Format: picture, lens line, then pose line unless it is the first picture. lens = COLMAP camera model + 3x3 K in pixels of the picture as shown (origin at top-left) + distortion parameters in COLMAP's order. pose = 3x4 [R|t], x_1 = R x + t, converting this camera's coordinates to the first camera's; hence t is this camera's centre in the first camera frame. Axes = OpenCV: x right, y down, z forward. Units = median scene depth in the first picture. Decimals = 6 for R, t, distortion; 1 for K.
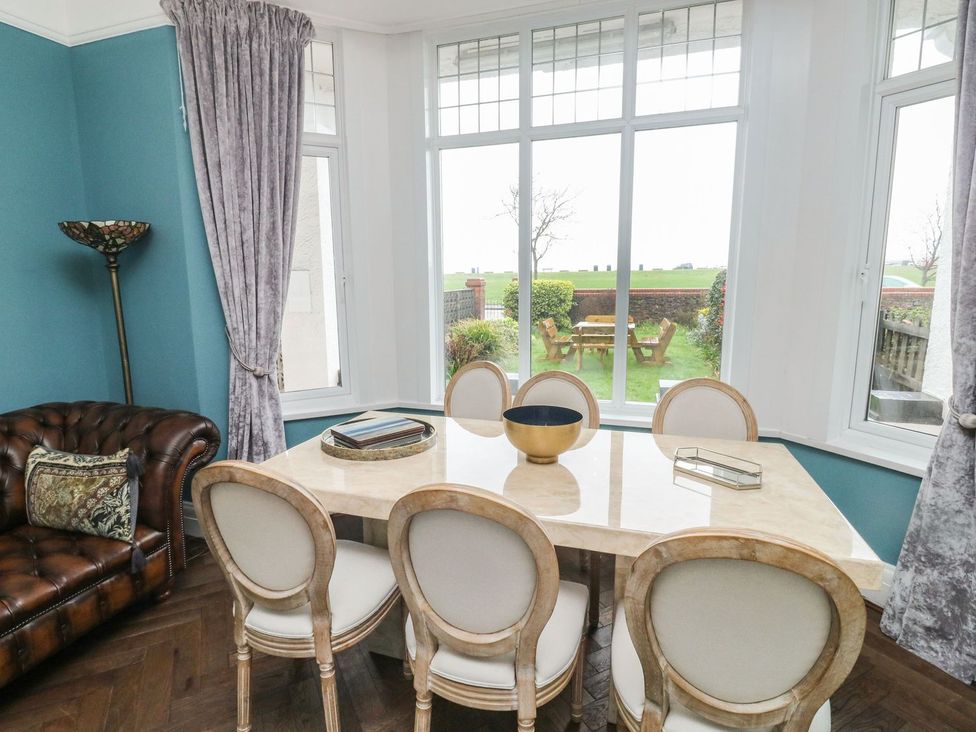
lens RADIAL K [[522.9, 0, 488.0], [0, 522.9, 366.0], [0, 0, 1]] dist [0.020408, -0.014900]
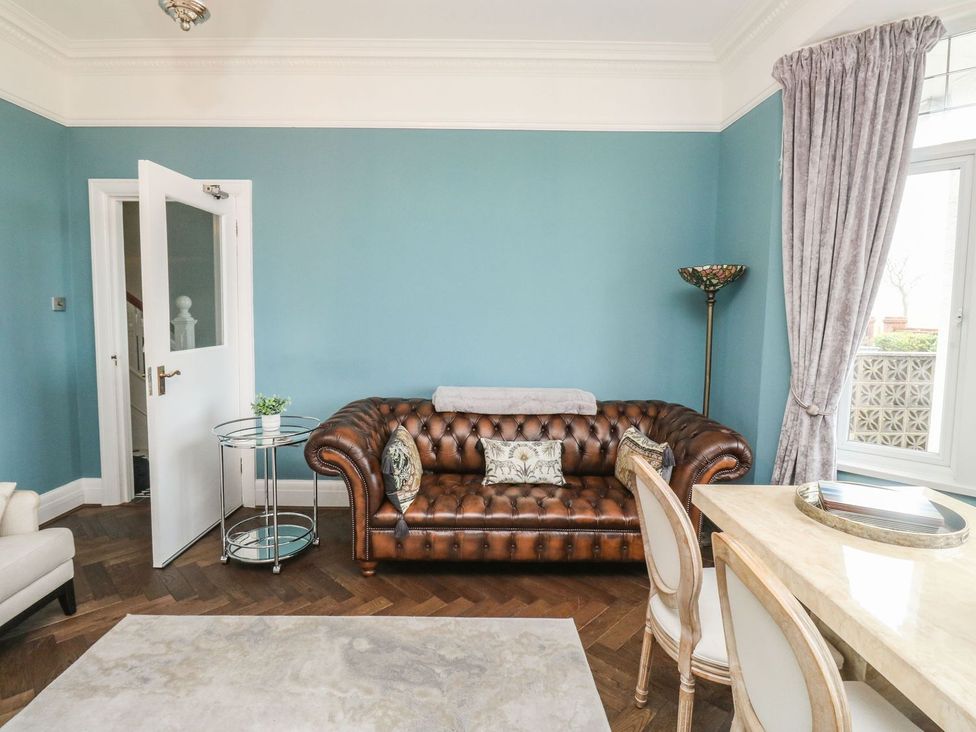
lens RADIAL K [[522.9, 0, 488.0], [0, 522.9, 366.0], [0, 0, 1]] dist [0.020408, -0.014900]
pose [[0.329933, 0.121786, -0.936115, 0.293036], [-0.179801, 0.981597, 0.064333, -0.026147], [0.926723, 0.147089, 0.345759, 0.112105]]
